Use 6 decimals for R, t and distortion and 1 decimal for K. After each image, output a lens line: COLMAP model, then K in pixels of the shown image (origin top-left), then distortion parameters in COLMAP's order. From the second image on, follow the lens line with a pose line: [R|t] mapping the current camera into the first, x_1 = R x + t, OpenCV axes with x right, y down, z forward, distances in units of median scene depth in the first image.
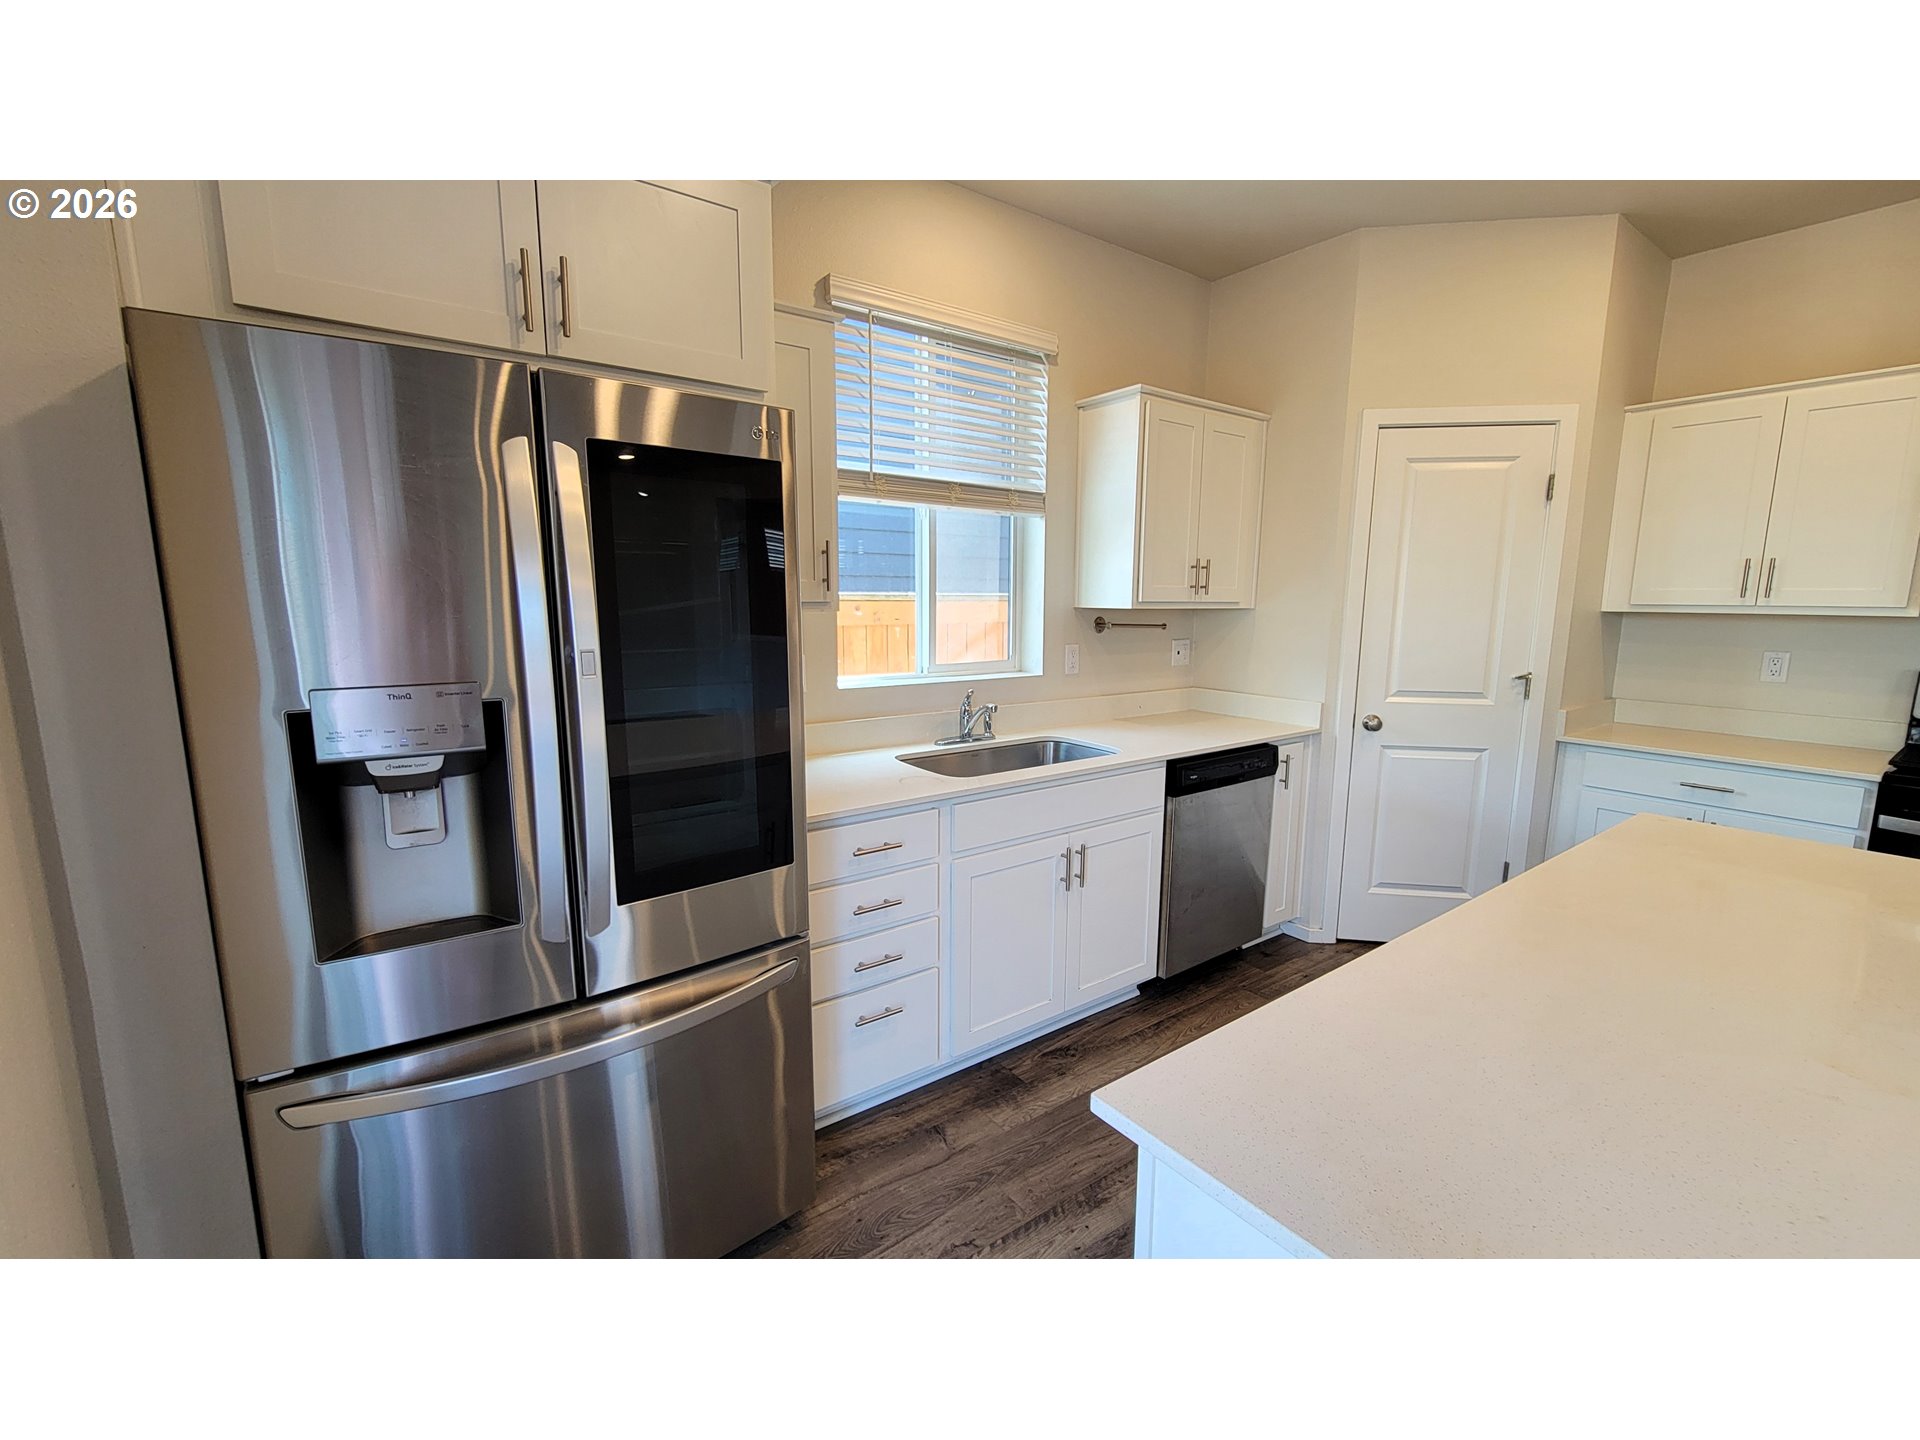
lens RADIAL K [[789.6, 0, 962.8], [0, 789.6, 717.2], [0, 0, 1]] dist [0.001165, 0.001067]
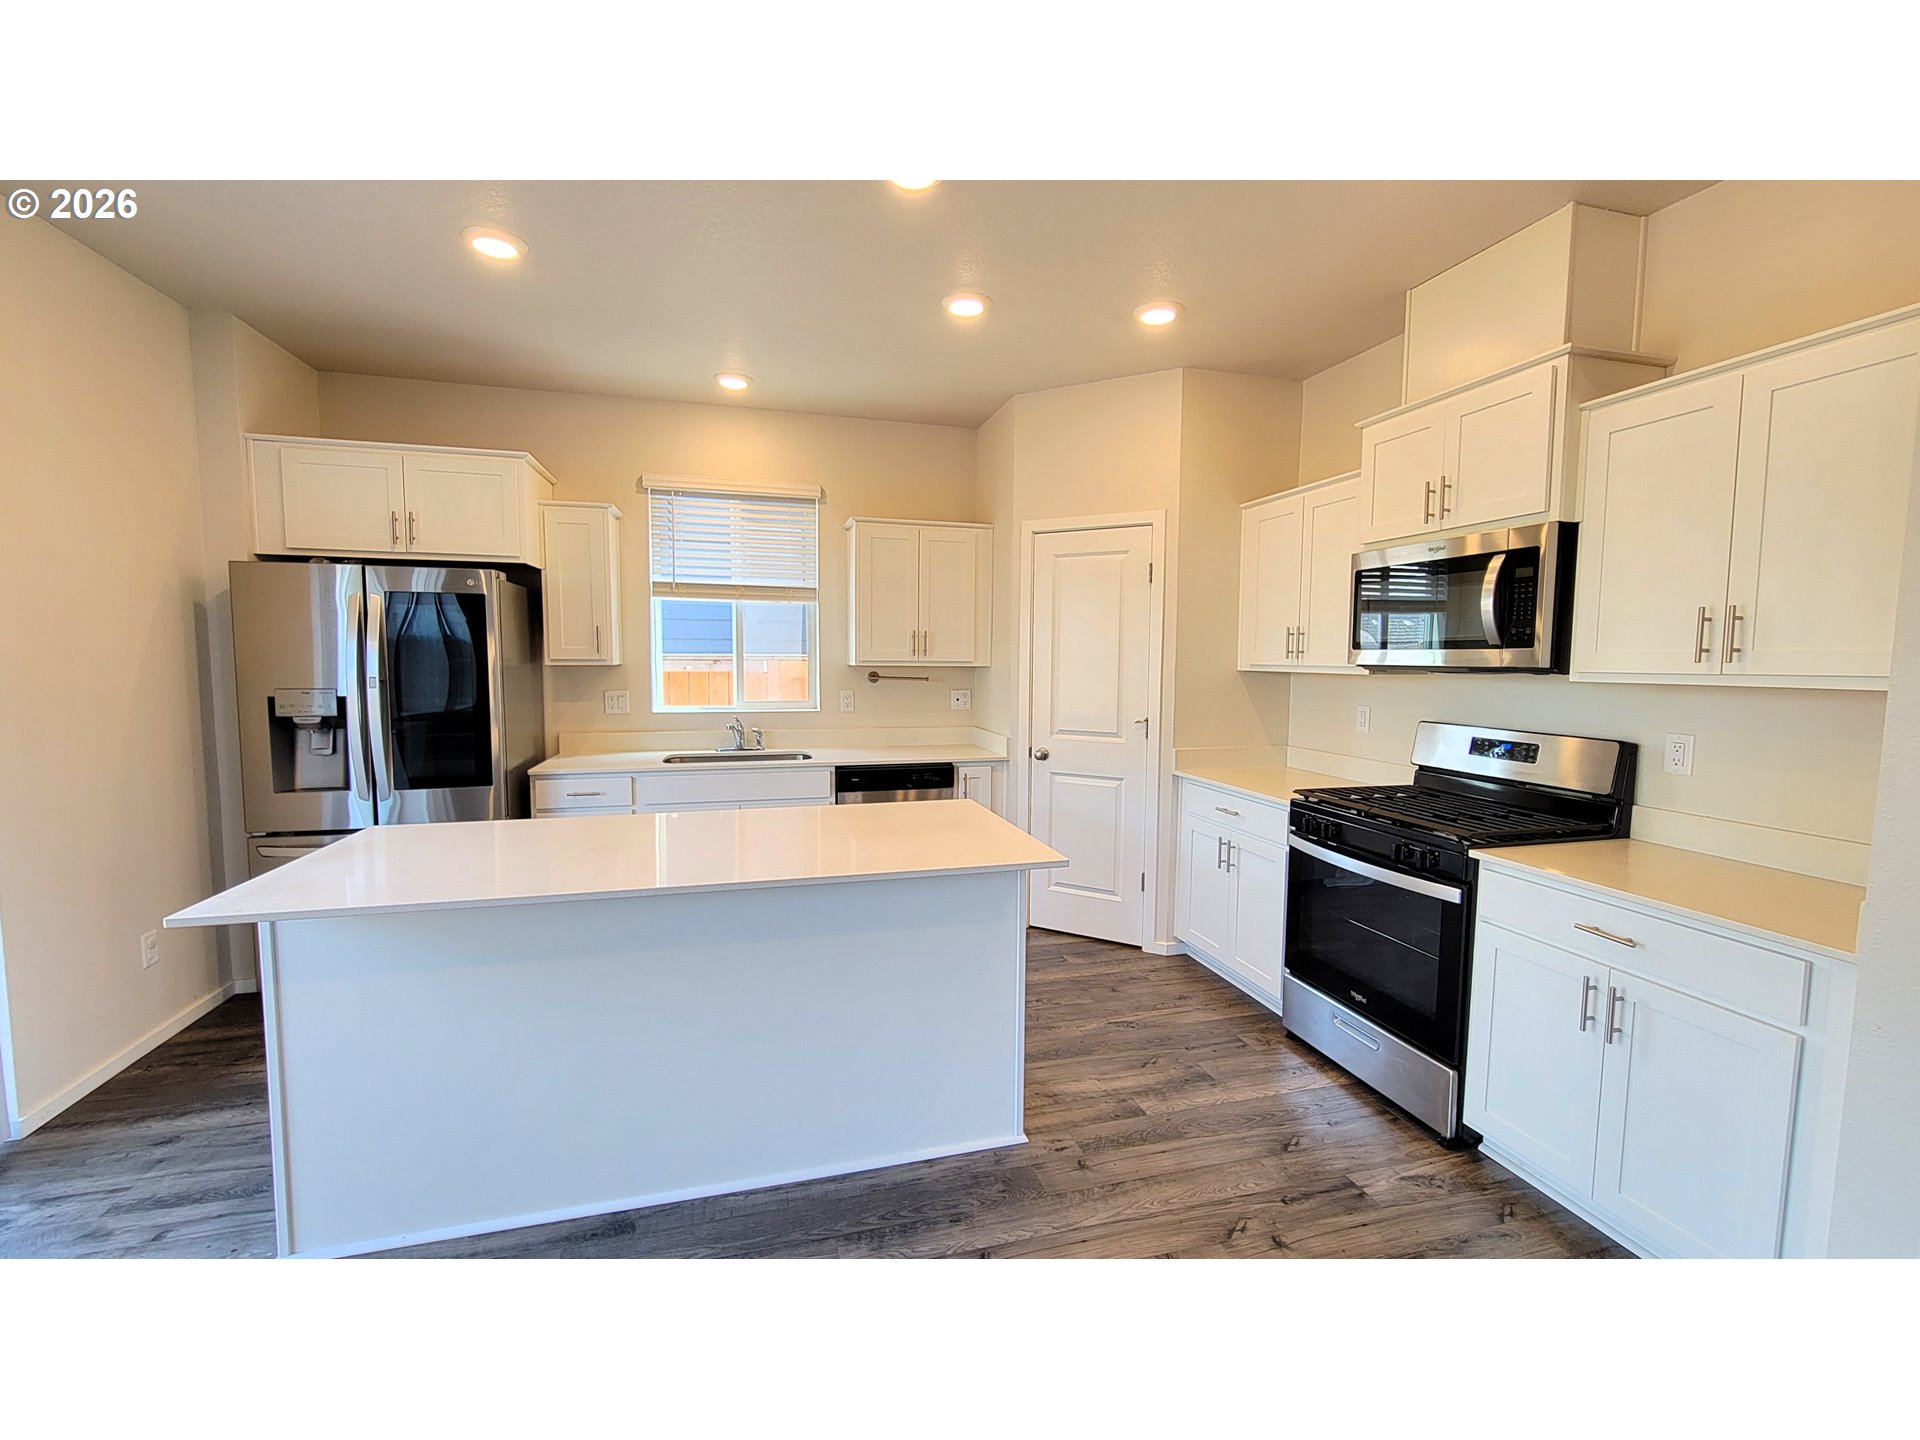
lens RADIAL K [[789.6, 0, 971.1], [0, 789.6, 713.0], [0, 0, 1]] dist [0.001165, 0.001067]
pose [[0.939465, 0.026370, -0.341628, 0.879140], [-0.055066, 0.995694, -0.074574, 0.044388], [0.338190, 0.088872, 0.936872, -0.268407]]
